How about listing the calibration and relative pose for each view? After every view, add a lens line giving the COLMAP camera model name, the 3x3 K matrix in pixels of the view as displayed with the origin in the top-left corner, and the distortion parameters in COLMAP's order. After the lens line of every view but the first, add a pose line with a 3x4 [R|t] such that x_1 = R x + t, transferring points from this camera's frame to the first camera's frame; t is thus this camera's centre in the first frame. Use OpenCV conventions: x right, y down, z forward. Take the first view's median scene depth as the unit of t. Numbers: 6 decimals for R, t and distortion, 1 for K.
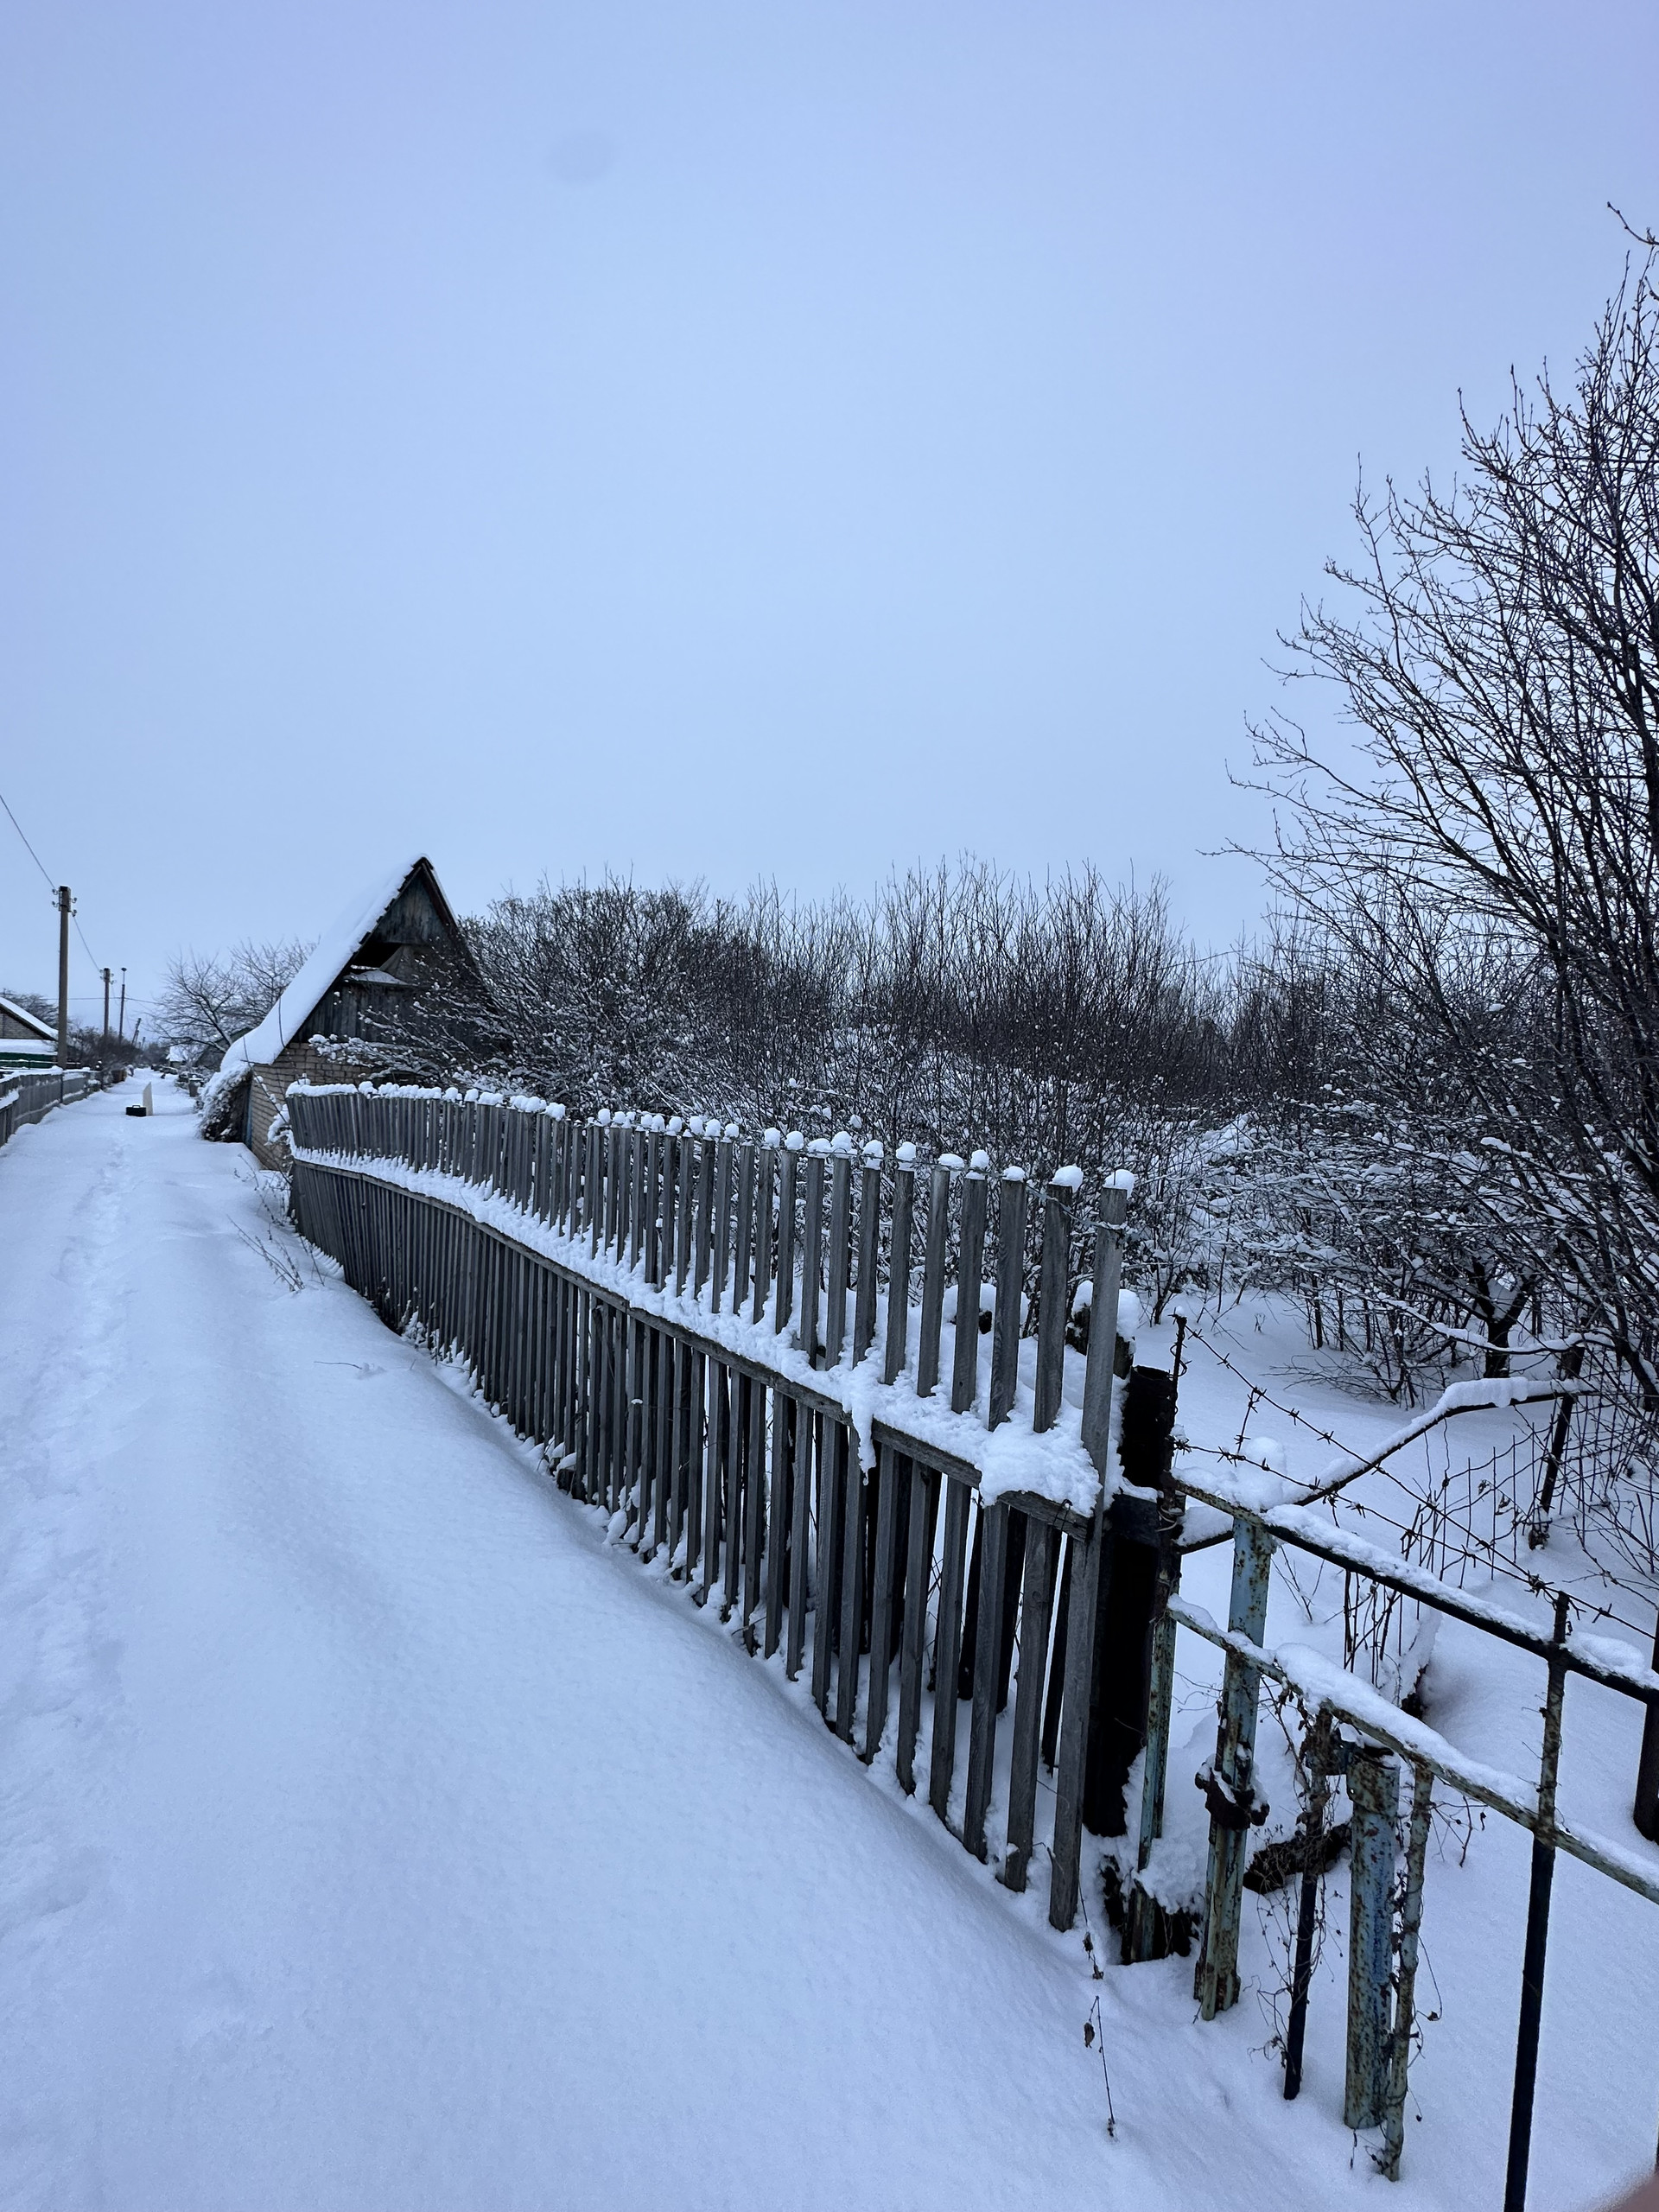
lens RADIAL K [[876.7, 0, 829.5], [0, 876.7, 1106.0], [0, 0, 1]] dist [-0.003390, 0.000417]
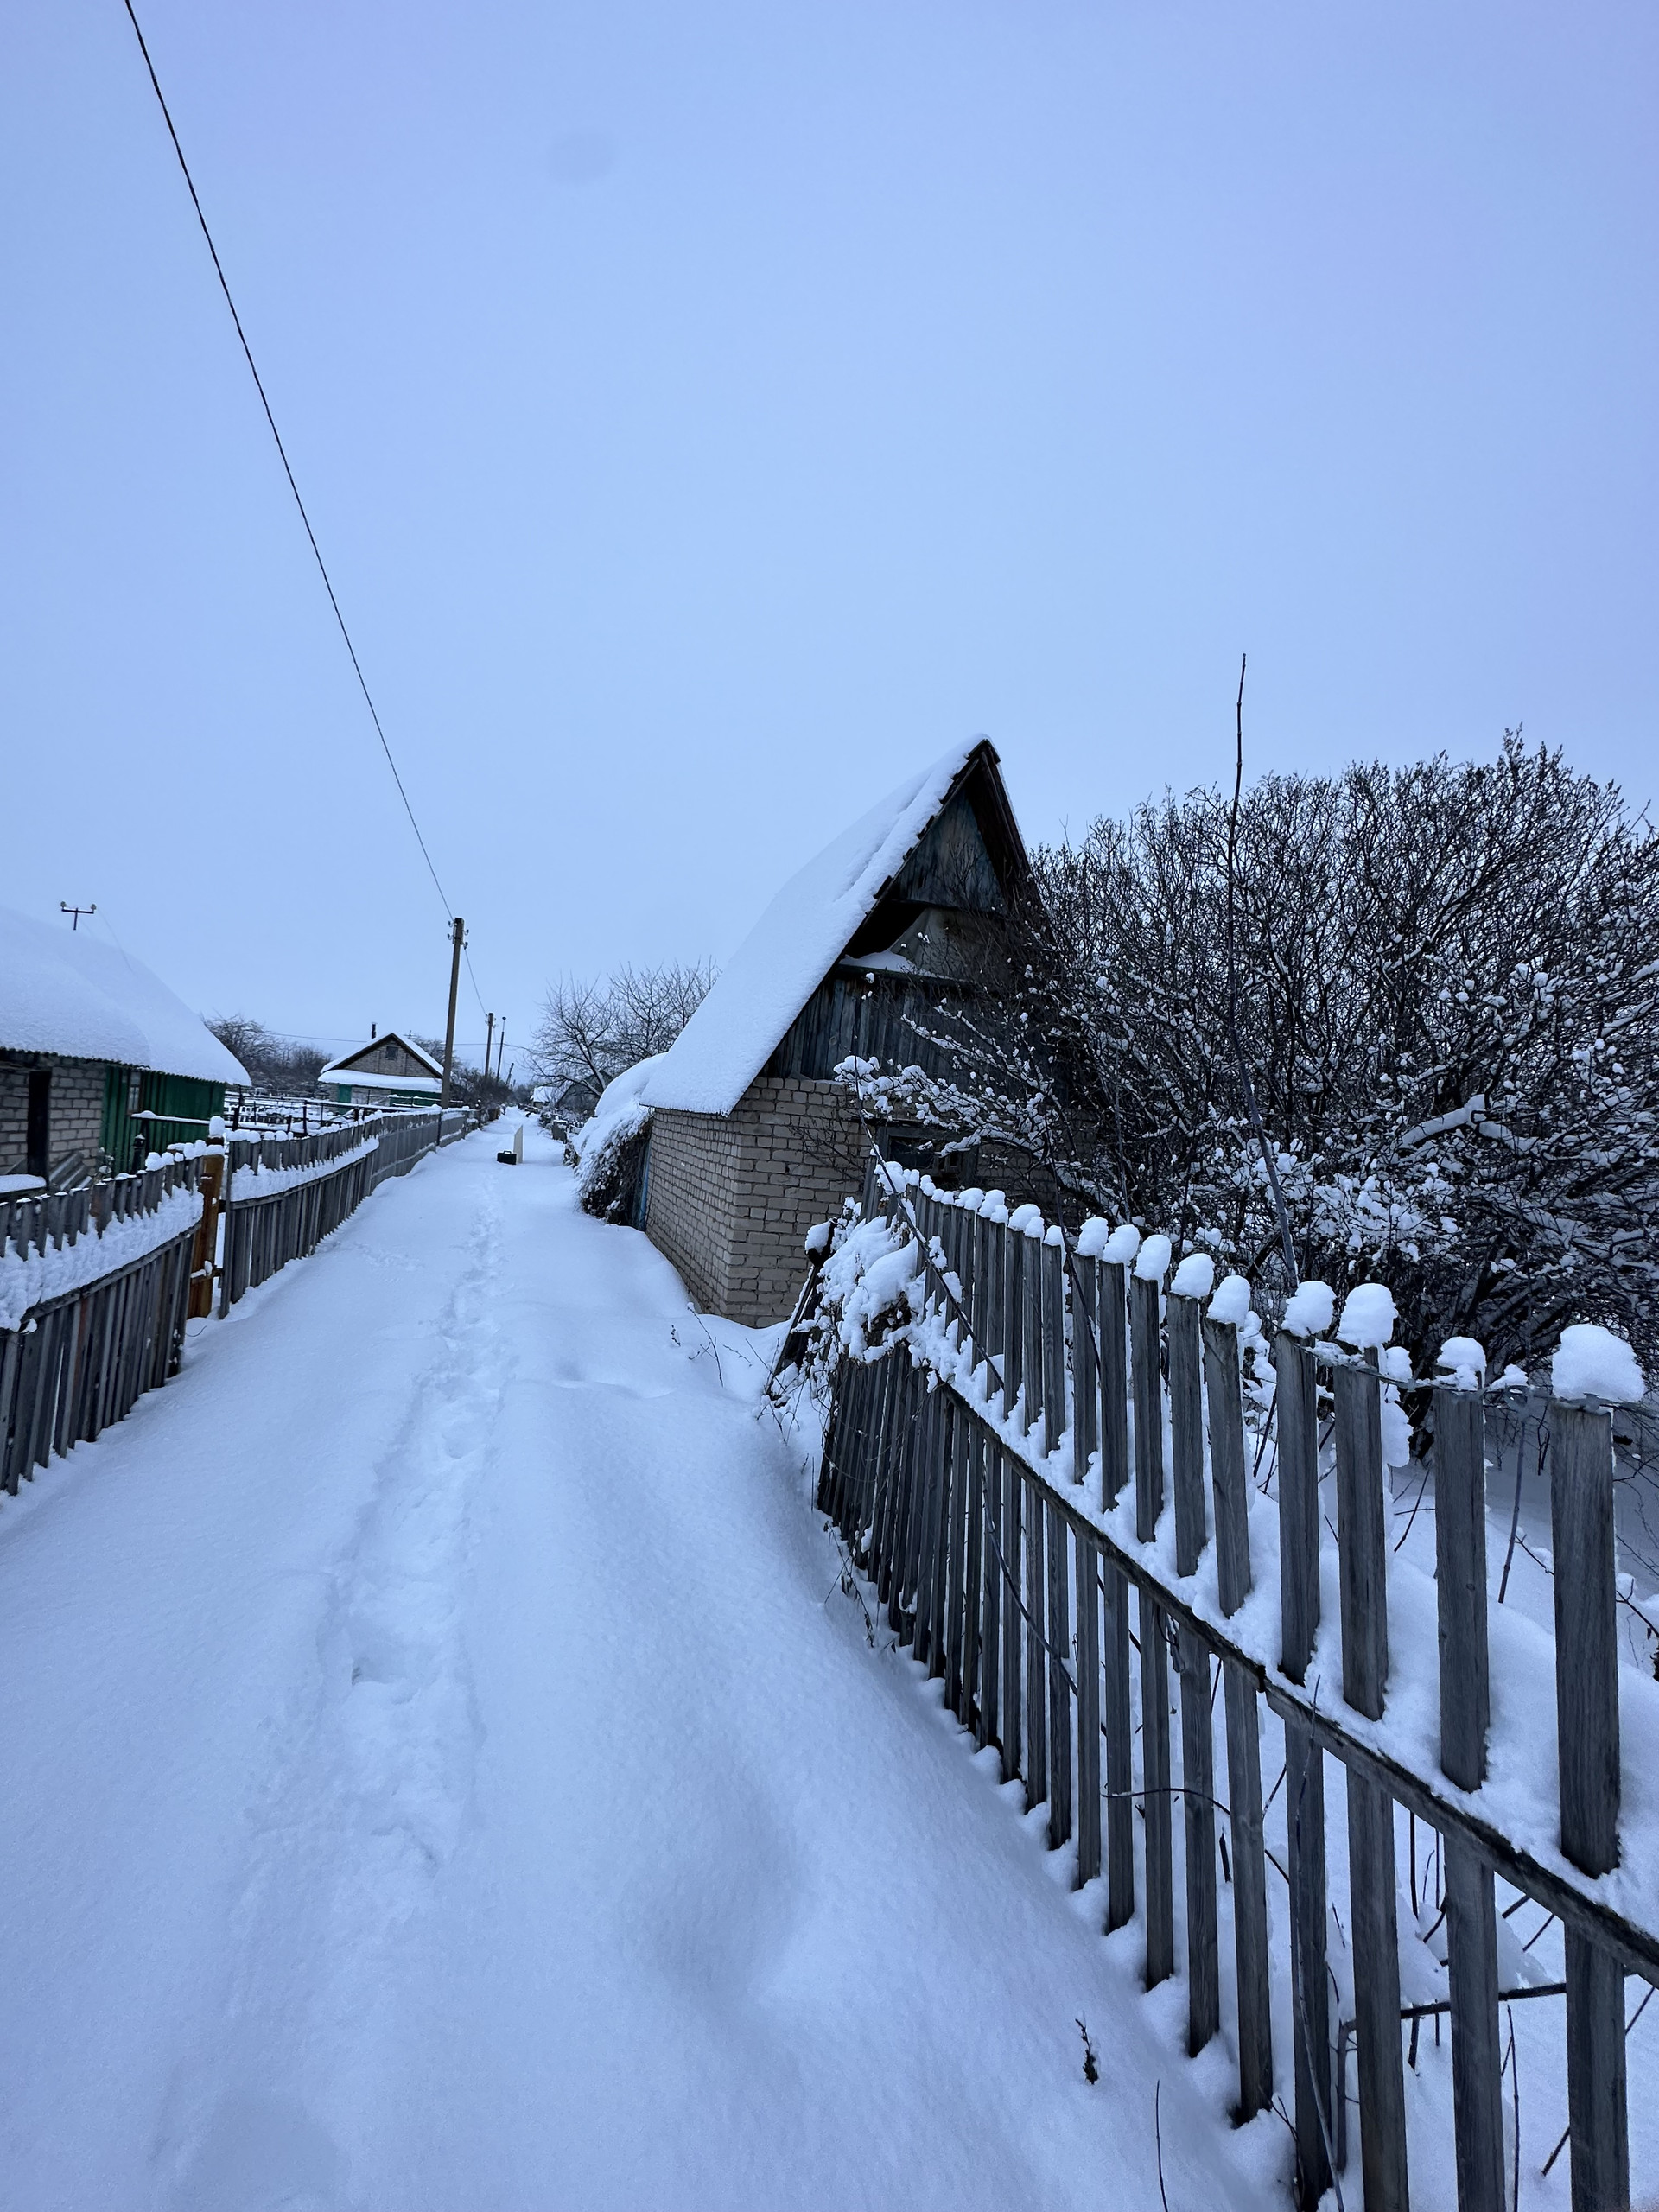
lens RADIAL K [[876.7, 0, 829.5], [0, 876.7, 1106.0], [0, 0, 1]] dist [-0.003390, 0.000417]
pose [[0.949726, 0.026364, -0.311971, -0.213694], [-0.045080, 0.997580, -0.052933, -0.014421], [0.309820, 0.064336, 0.948616, 0.264984]]
